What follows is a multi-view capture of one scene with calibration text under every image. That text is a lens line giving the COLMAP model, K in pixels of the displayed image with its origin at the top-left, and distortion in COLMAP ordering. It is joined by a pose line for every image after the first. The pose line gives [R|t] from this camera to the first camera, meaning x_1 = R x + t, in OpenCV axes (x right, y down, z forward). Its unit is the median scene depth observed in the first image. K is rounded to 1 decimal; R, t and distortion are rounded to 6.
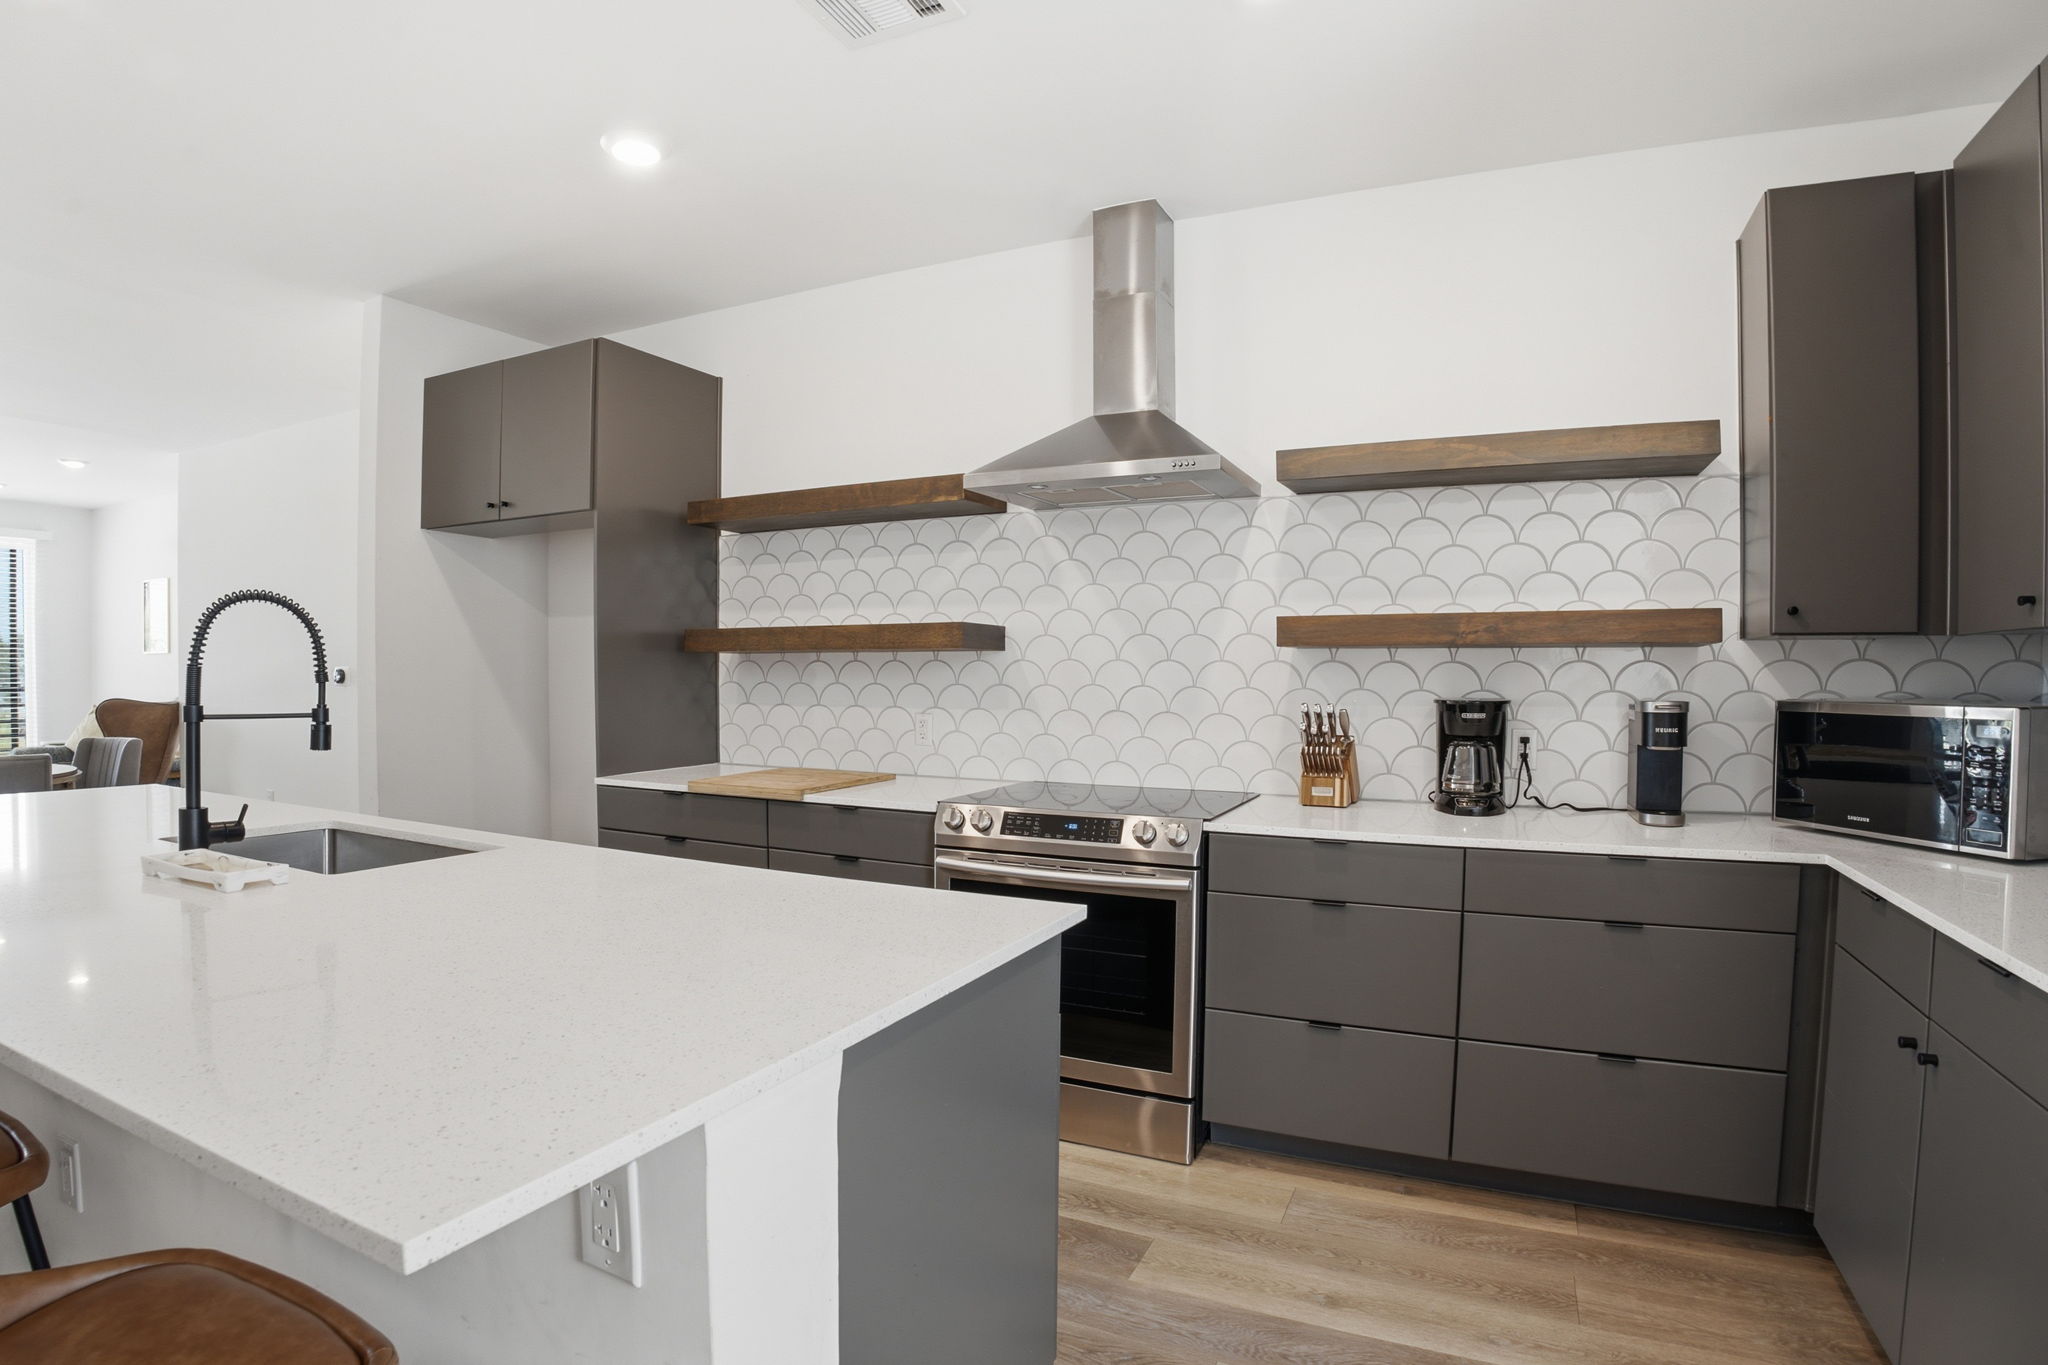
lens RADIAL K [[1028.9, 0, 1024.0], [0, 1028.9, 682.5], [0, 0, 1]] dist [-0.126133, 0.039276]
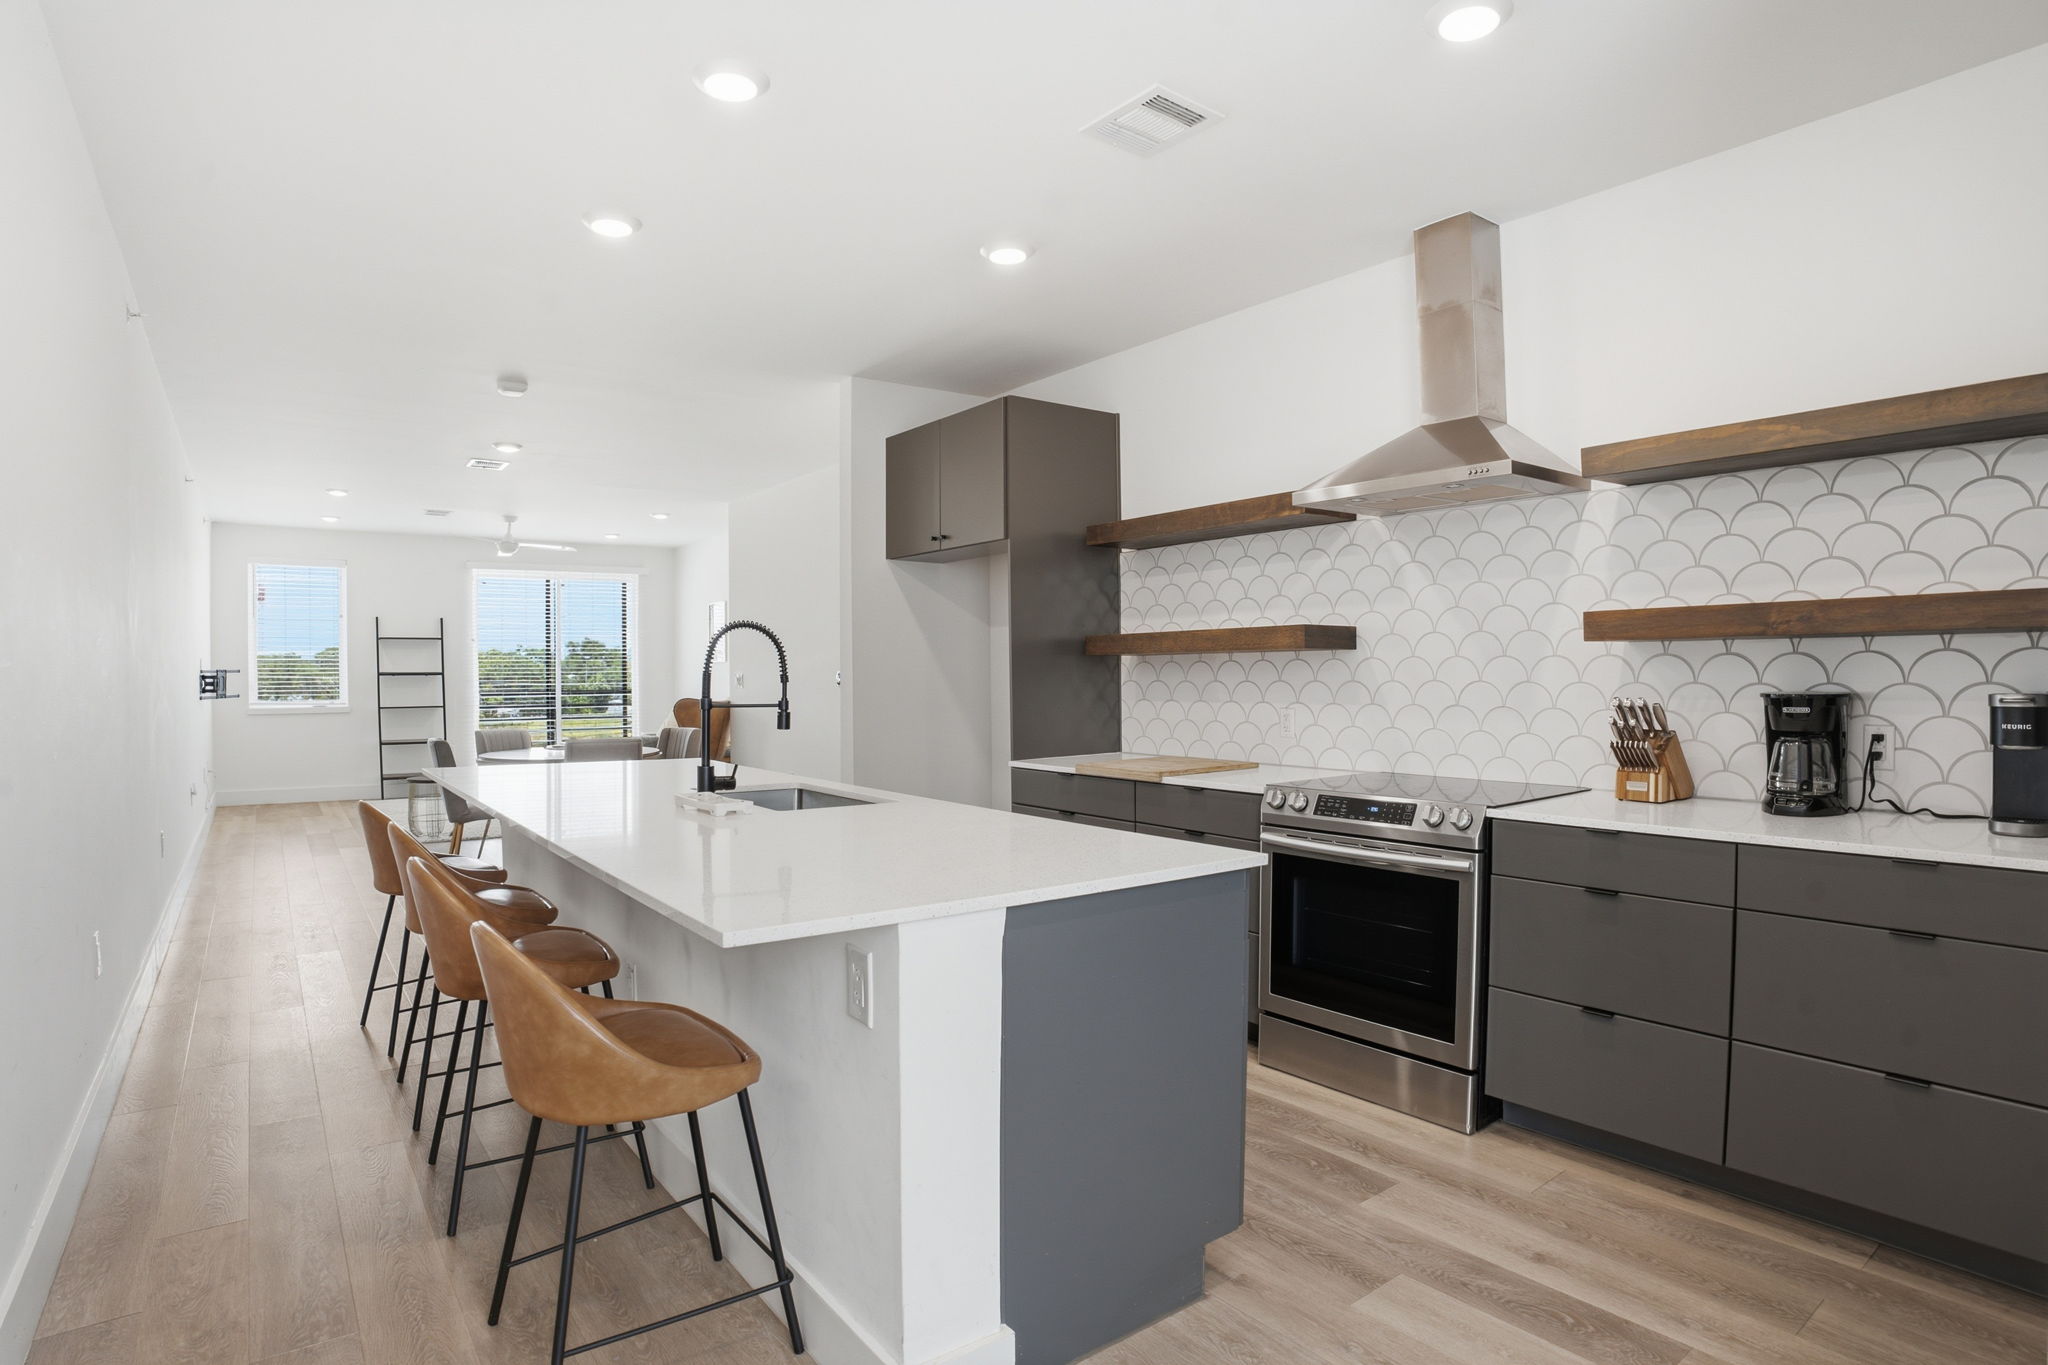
lens RADIAL K [[1080.4, 0, 1035.8], [0, 1080.4, 659.9], [0, 0, 1]] dist [-0.100290, 0.036339]
pose [[0.892144, -0.014902, -0.451506, 0.238229], [0.005559, 0.999742, -0.022011, 0.003184], [0.451718, 0.017127, 0.891996, -0.182327]]
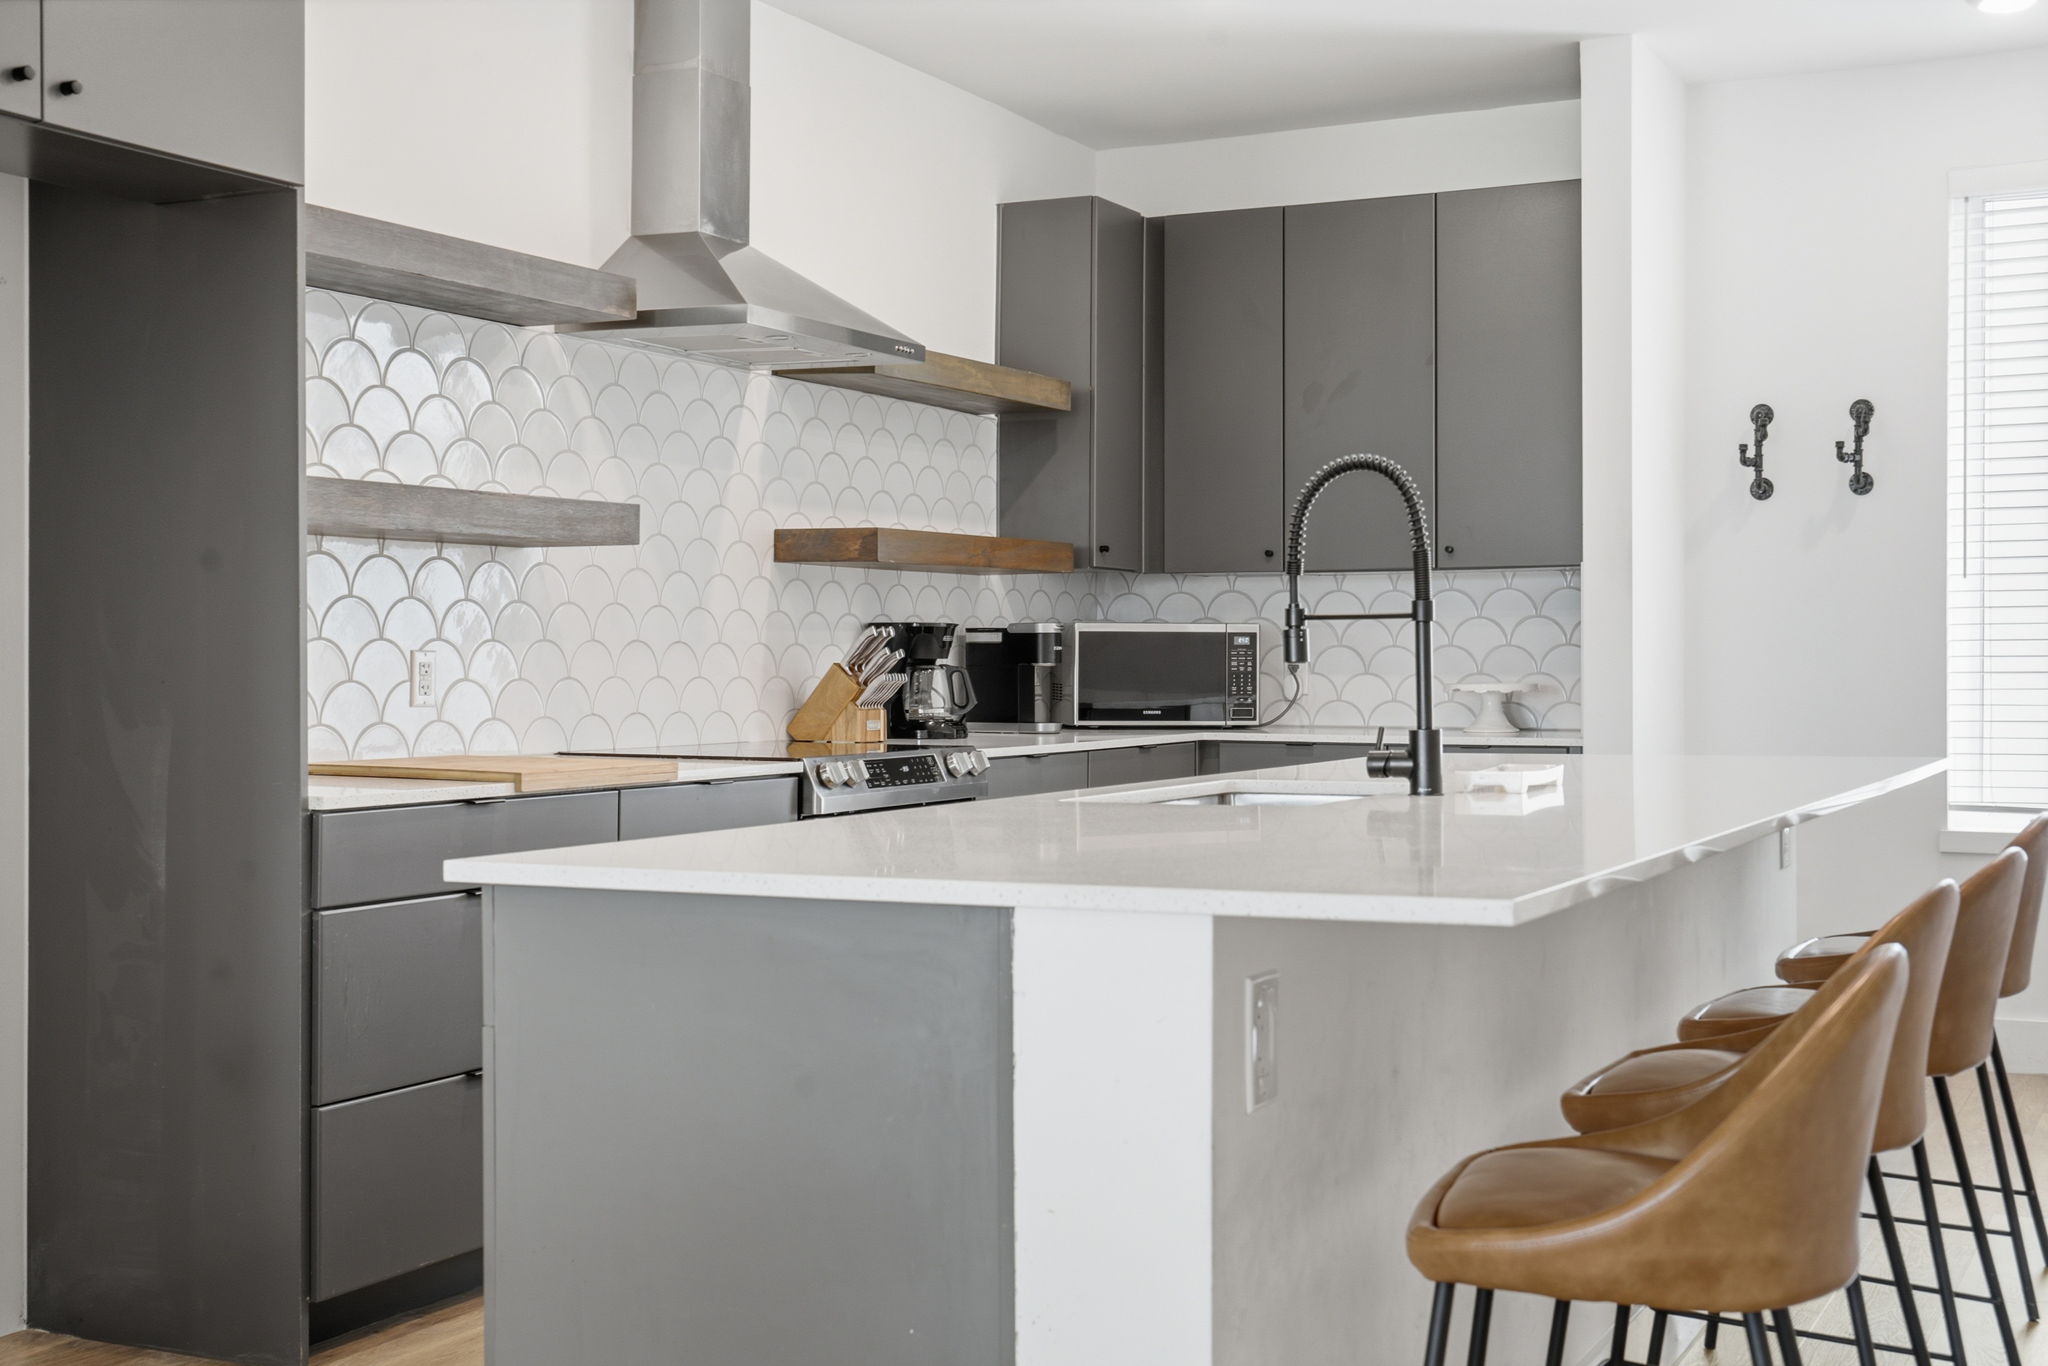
lens RADIAL K [[2526.0, 0, 1024.0], [0, 2526.0, 683.0], [0, 0, 1]] dist [-0.000115, 0.052884]
pose [[0.001861, -0.016337, 0.999865, -1.989174], [0.005692, 0.999851, 0.016326, 0.035845], [-0.999982, 0.005661, 0.001954, 0.884074]]
